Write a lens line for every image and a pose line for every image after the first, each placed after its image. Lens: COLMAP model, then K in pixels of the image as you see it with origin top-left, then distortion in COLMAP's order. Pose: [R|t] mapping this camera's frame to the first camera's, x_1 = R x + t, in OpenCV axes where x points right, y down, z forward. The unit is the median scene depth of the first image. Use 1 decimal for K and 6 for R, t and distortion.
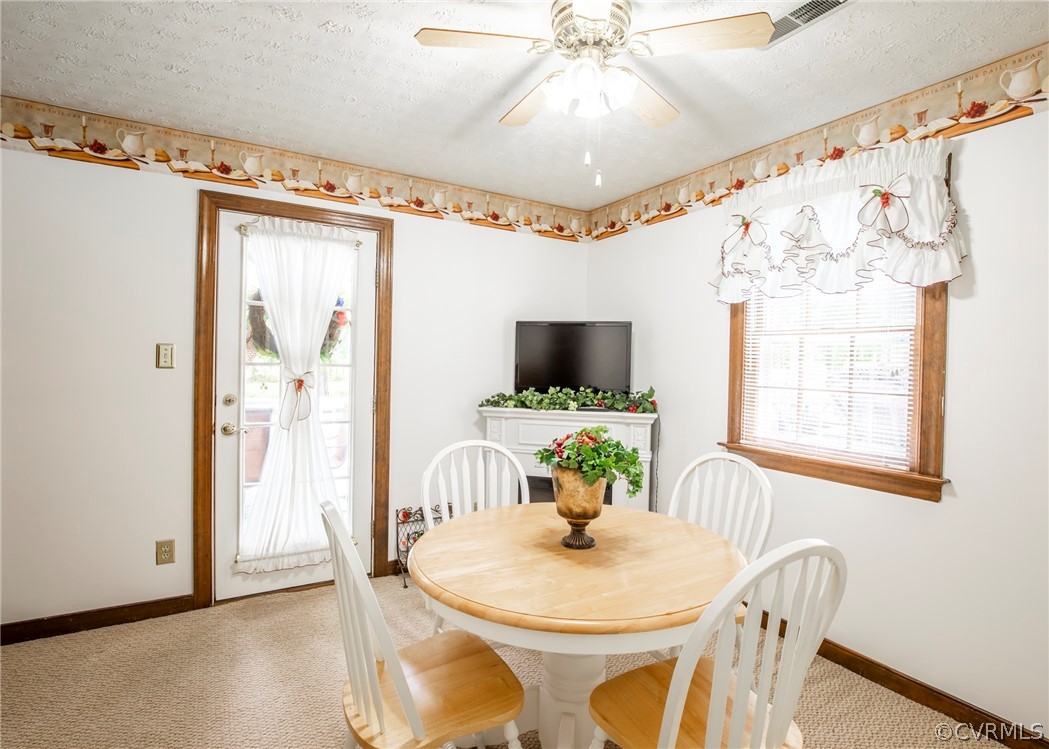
lens RADIAL K [[518.3, 0, 524.5], [0, 518.3, 374.5], [0, 0, 1]] dist [-0.030885, 0.001201]
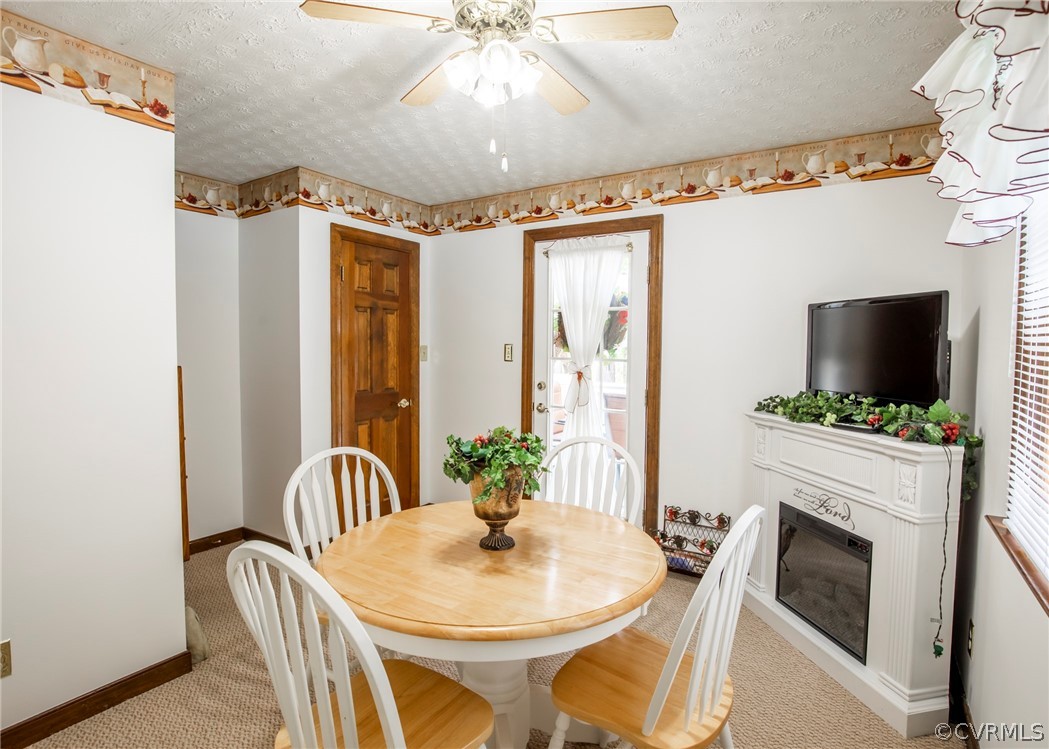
lens RADIAL K [[510.4, 0, 524.5], [0, 510.4, 374.5], [0, 0, 1]] dist [-0.031202, 0.000229]
pose [[0.463647, 0.030253, -0.885503, 0.534948], [-0.030062, 0.999379, 0.018403, -0.000173], [0.885510, 0.018087, 0.464269, 0.333235]]
